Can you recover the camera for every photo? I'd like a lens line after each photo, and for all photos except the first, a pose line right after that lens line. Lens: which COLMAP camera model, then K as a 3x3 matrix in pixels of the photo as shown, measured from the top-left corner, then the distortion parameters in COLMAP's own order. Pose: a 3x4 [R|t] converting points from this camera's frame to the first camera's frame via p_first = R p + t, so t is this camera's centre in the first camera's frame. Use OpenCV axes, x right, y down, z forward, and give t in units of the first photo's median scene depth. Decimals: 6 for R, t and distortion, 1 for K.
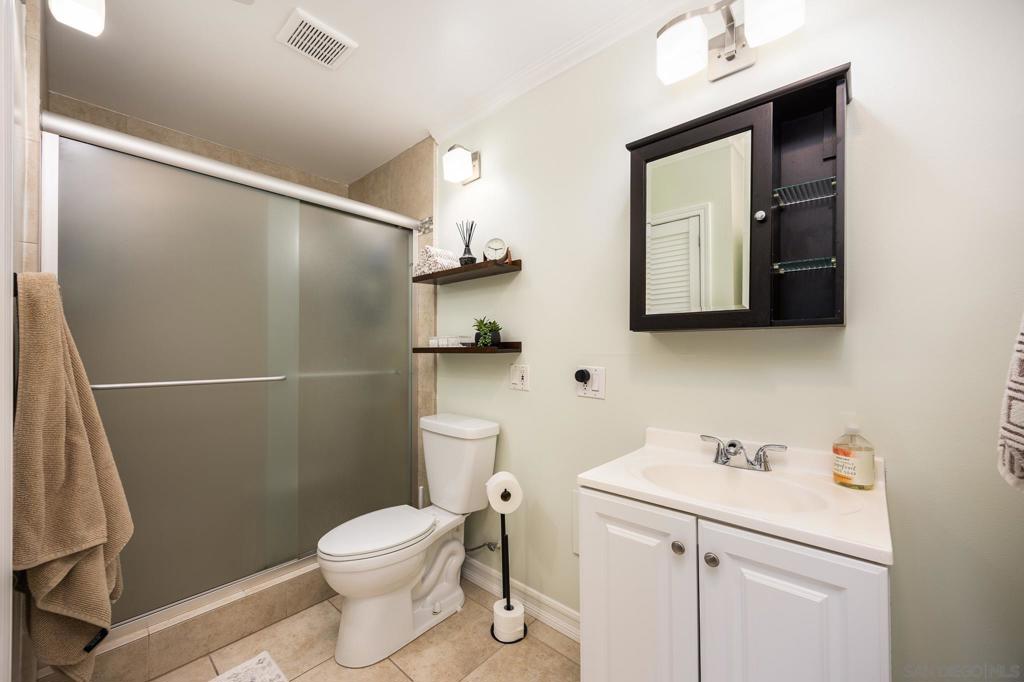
lens RADIAL K [[397.0, 0, 513.3], [0, 397.0, 342.9], [0, 0, 1]] dist [0.002004, 0.000097]
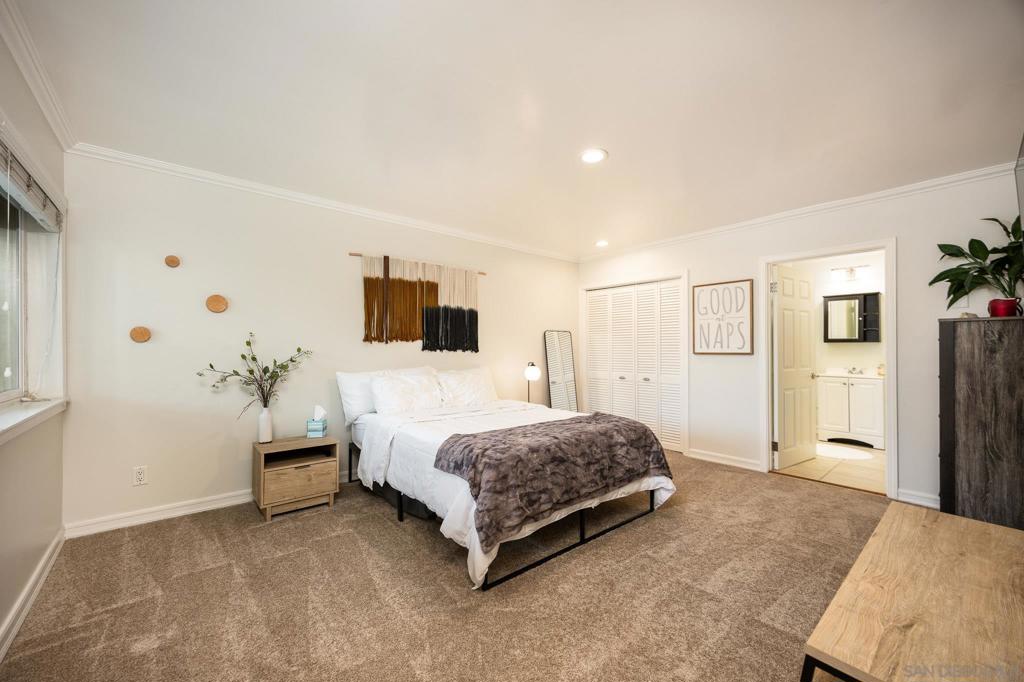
lens RADIAL K [[397.0, 0, 518.1], [0, 397.0, 345.0], [0, 0, 1]] dist [0.002004, 0.000097]
pose [[0.992442, -0.001527, -0.122706, -2.713138], [0.000672, 0.999975, -0.007010, 0.020691], [0.122714, 0.006875, 0.992418, -4.001448]]
